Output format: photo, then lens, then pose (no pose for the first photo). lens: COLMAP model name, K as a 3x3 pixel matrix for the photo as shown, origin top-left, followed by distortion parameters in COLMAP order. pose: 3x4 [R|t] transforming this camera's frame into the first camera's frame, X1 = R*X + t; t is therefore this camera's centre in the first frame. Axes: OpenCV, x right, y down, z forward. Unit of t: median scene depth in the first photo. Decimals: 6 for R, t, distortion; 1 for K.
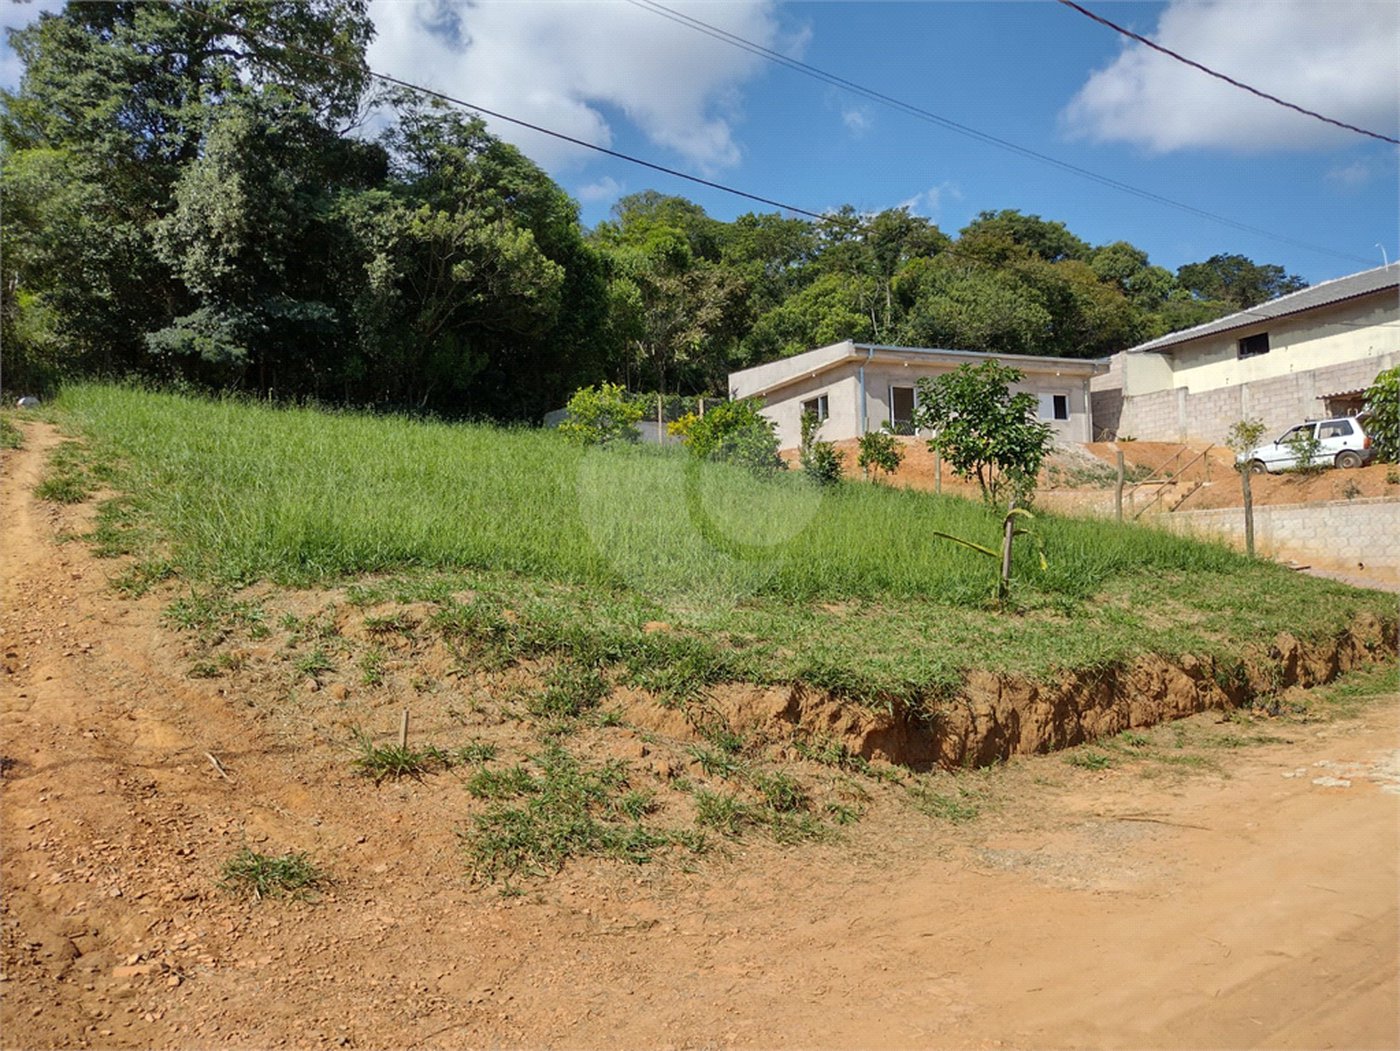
lens RADIAL K [[1036.1, 0, 705.1], [0, 1036.1, 526.0], [0, 0, 1]] dist [0.107133, -0.178121]
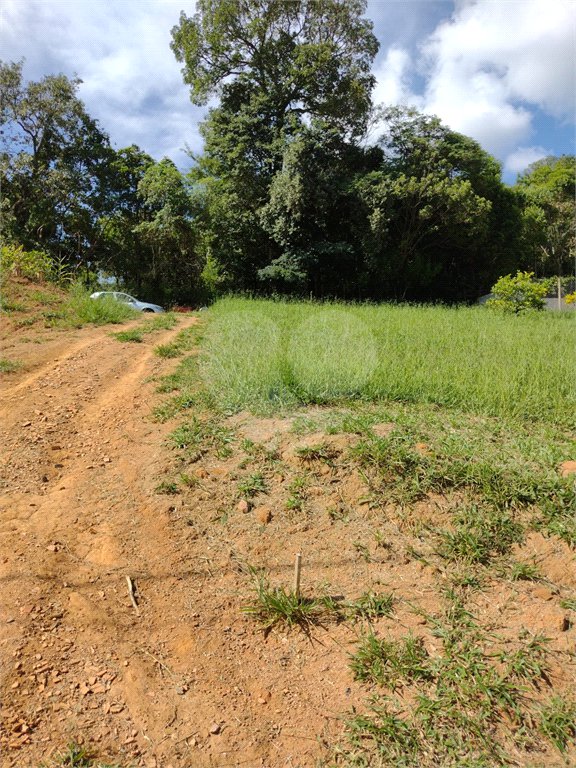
lens RADIAL K [[568.4, 0, 288.8], [0, 568.4, 386.1], [0, 0, 1]] dist [0.107133, -0.178121]
pose [[0.888141, -0.000903, -0.459571, -0.010070], [0.014553, 0.999552, 0.026160, 0.000767], [0.459341, -0.029922, 0.887756, 0.112780]]
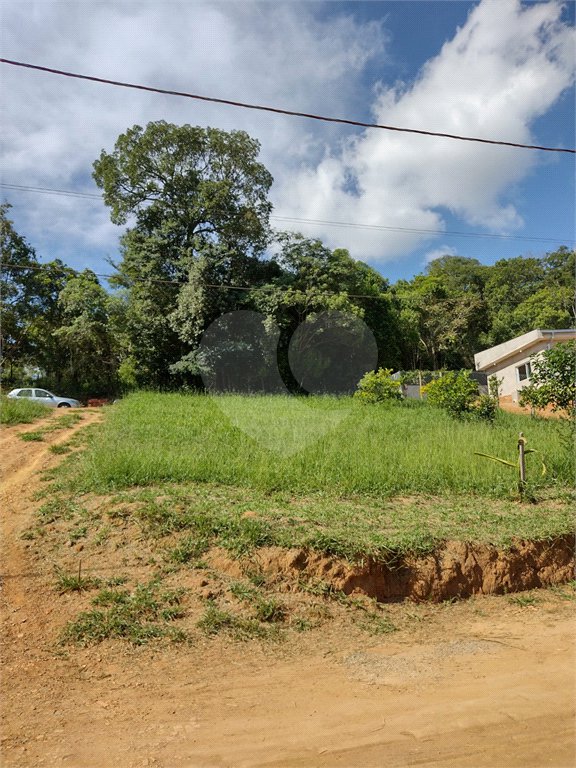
lens RADIAL K [[568.4, 0, 288.8], [0, 568.4, 386.1], [0, 0, 1]] dist [0.107133, -0.178121]
pose [[0.931089, -0.076058, -0.356774, 0.116298], [0.039952, 0.993401, -0.107510, -0.005570], [0.362597, 0.085847, 0.927984, 0.011279]]
